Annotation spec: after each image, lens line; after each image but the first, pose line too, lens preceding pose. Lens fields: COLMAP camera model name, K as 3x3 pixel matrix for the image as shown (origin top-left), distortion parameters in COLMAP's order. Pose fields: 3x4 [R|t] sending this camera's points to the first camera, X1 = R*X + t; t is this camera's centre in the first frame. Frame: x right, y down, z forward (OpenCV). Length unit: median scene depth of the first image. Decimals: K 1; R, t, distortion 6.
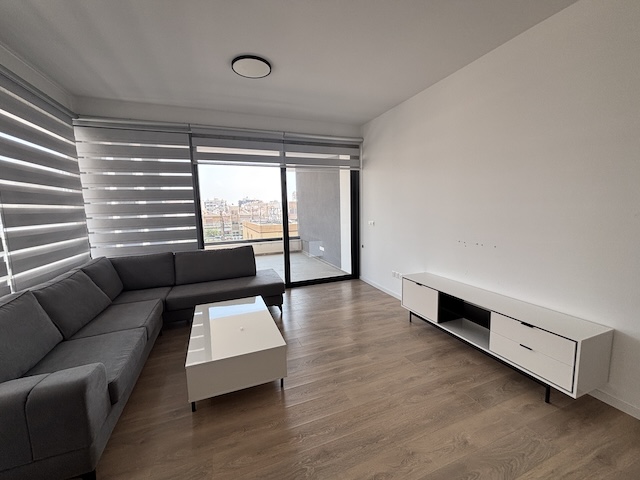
lens RADIAL K [[257.7, 0, 317.1], [0, 257.7, 241.0], [0, 0, 1]] dist [0.001062, -0.001072]
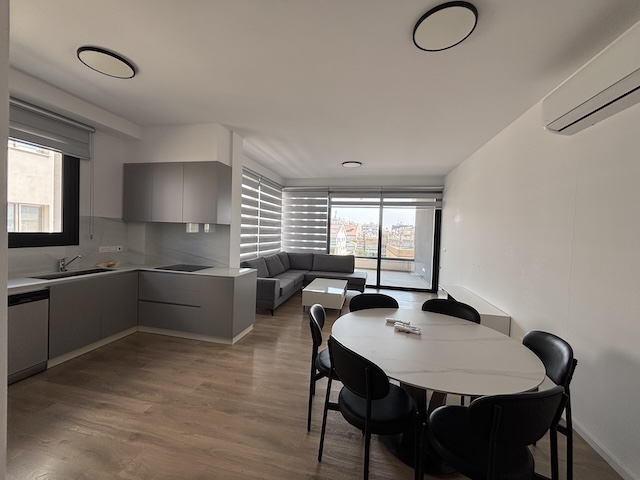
lens RADIAL K [[257.7, 0, 318.2], [0, 257.7, 240.2], [0, 0, 1]] dist [0.001062, -0.001072]
pose [[0.838203, 0.075359, -0.540126, 0.507752], [-0.127099, 0.990128, -0.059096, 0.057537], [0.530341, 0.118184, 0.839507, -0.604769]]
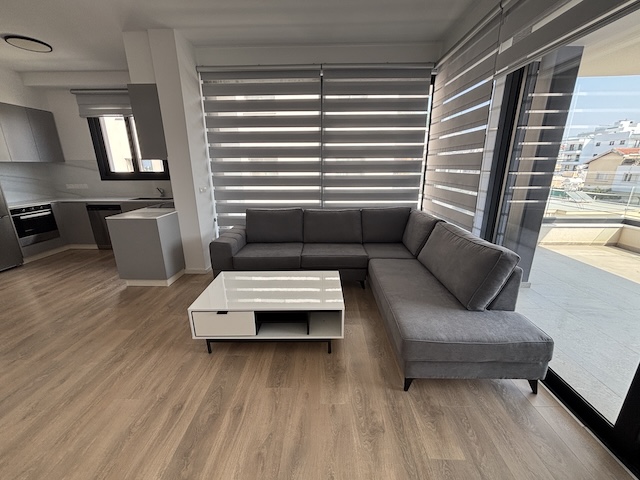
lens RADIAL K [[257.7, 0, 320.6], [0, 257.7, 237.2], [0, 0, 1]] dist [0.001062, -0.001072]
pose [[-0.371424, 0.276747, -0.886259, 0.281505], [-0.106293, 0.935594, 0.336699, -0.136389], [0.922359, 0.219261, -0.318086, 0.987322]]
